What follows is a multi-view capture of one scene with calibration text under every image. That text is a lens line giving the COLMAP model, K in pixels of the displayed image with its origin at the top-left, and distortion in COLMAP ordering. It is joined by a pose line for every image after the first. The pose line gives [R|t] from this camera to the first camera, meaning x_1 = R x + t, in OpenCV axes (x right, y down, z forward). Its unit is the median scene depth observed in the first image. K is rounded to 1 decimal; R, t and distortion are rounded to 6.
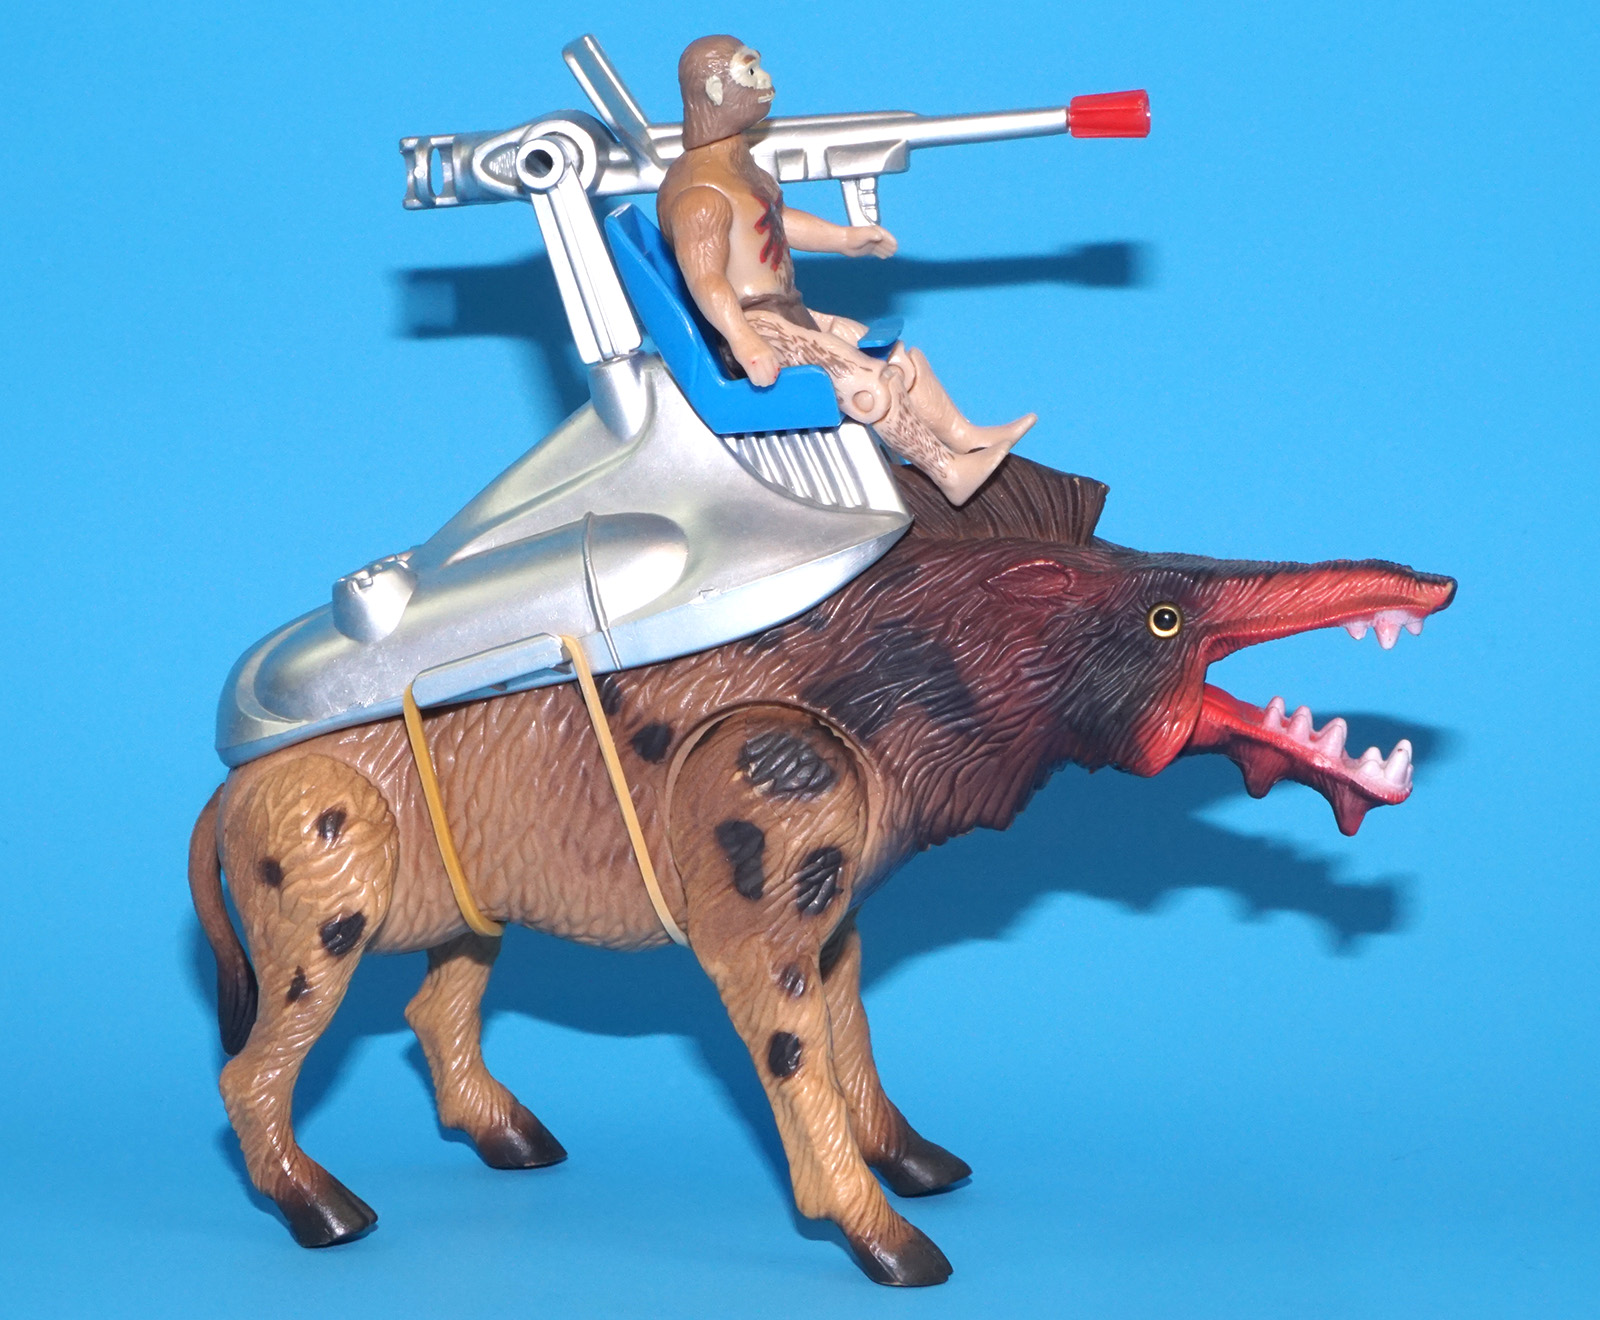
lens RADIAL K [[4877.8, 0, 799.7], [0, 4877.8, 615.1], [0, 0, 1]] dist [0.001281, 1.293152]
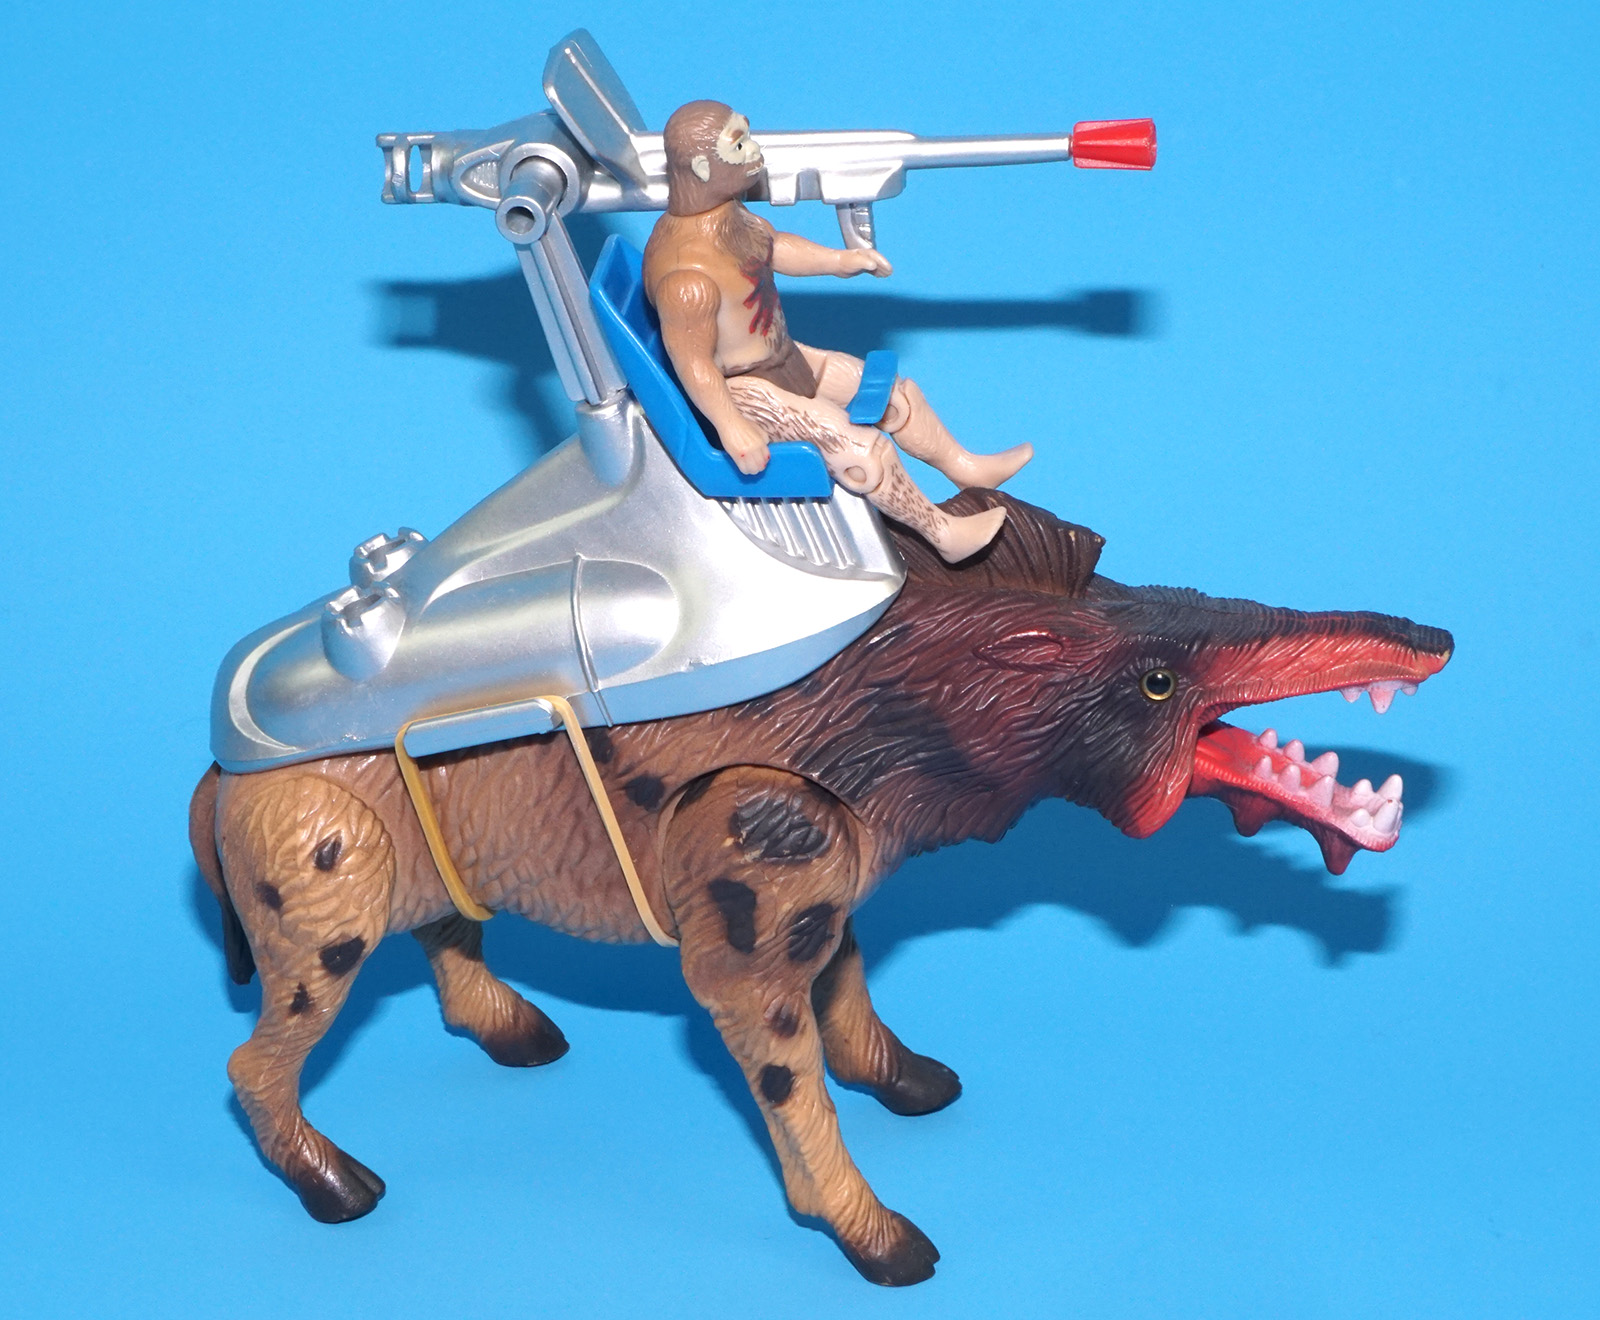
lens RADIAL K [[4877.8, 0, 799.7], [0, 4877.8, 615.1], [0, 0, 1]] dist [0.001281, 1.293152]
pose [[0.999946, 0.002727, -0.010034, 0.011650], [0.000731, 0.944159, 0.329490, -0.336865], [0.010372, -0.329479, 0.944106, 0.064794]]
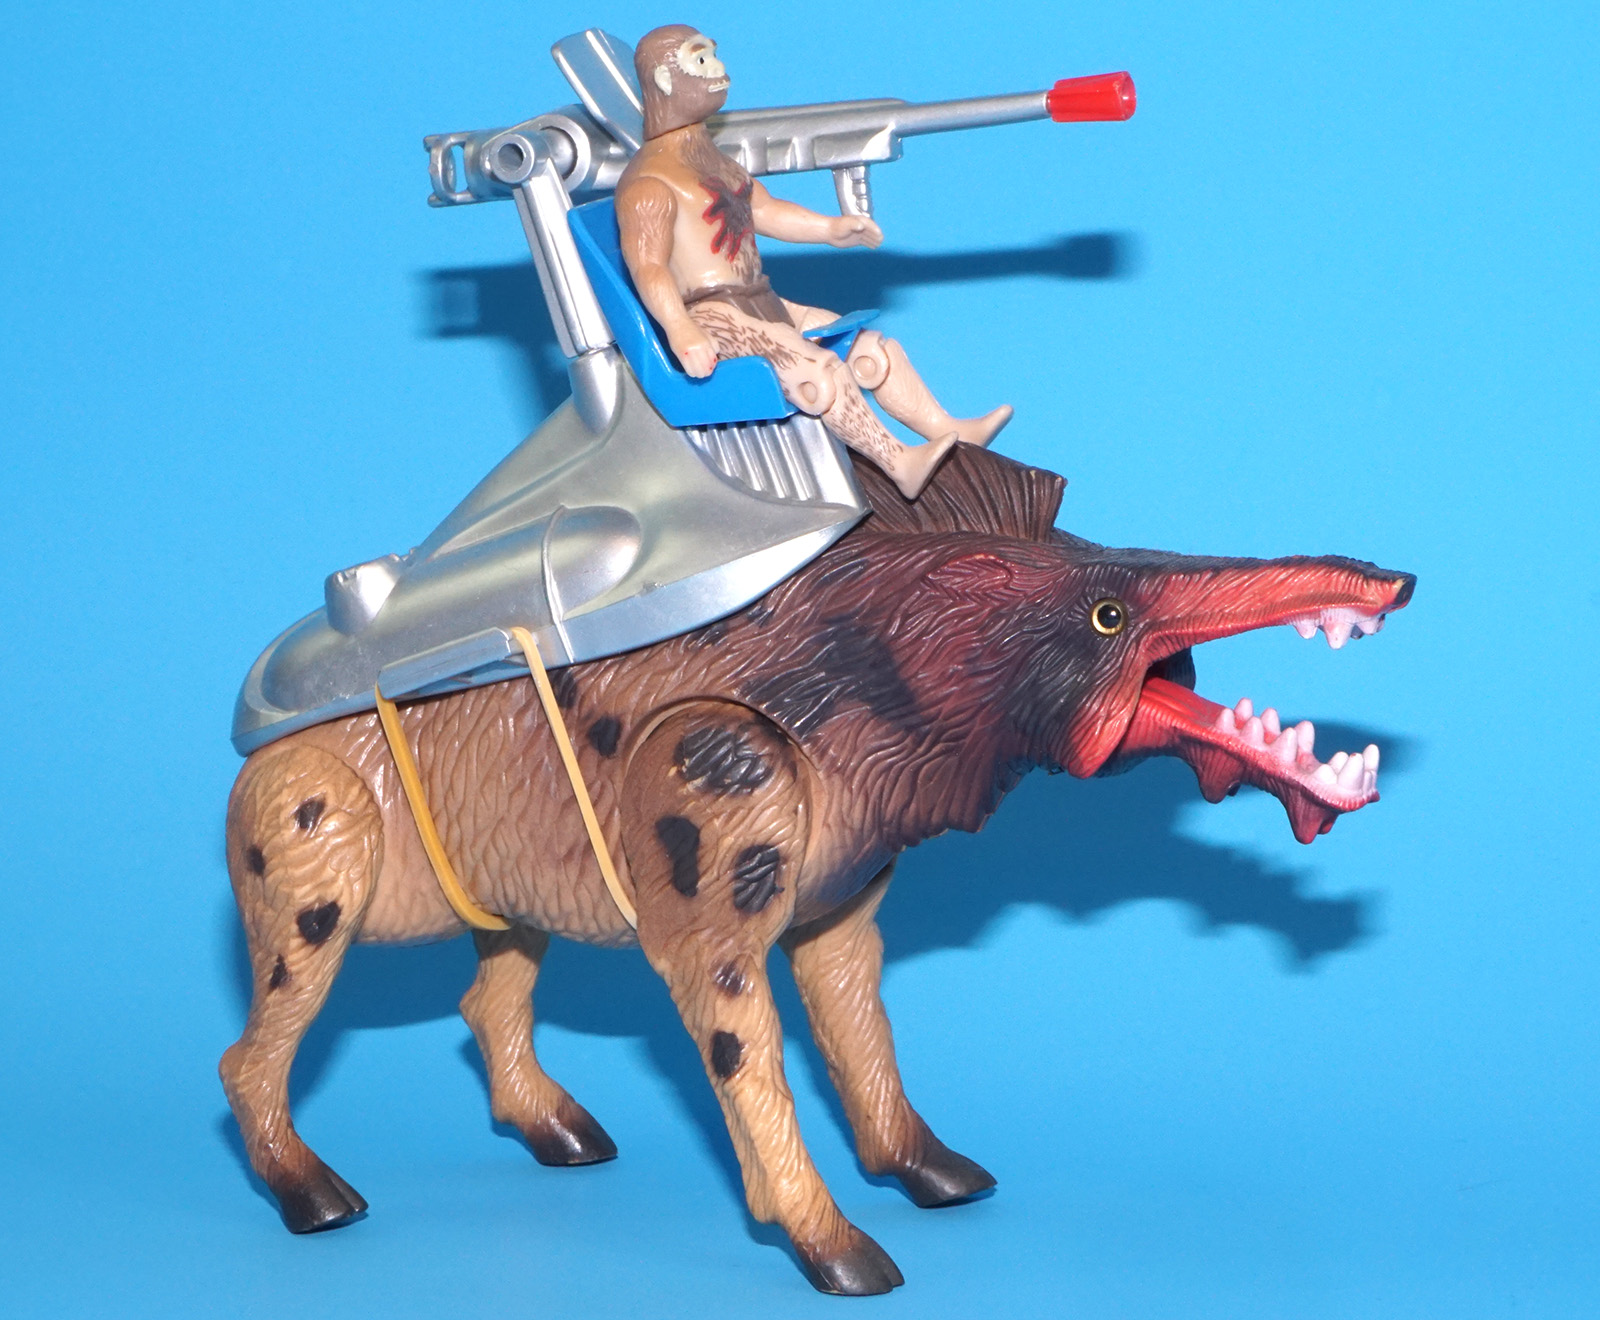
lens RADIAL K [[4877.8, 0, 799.7], [0, 4877.8, 615.1], [0, 0, 1]] dist [0.001281, 1.293152]
pose [[0.966653, 0.006046, -0.256020, 0.261080], [-0.008081, 0.999944, -0.006898, 0.007768], [0.255964, 0.008737, 0.966647, 0.048377]]
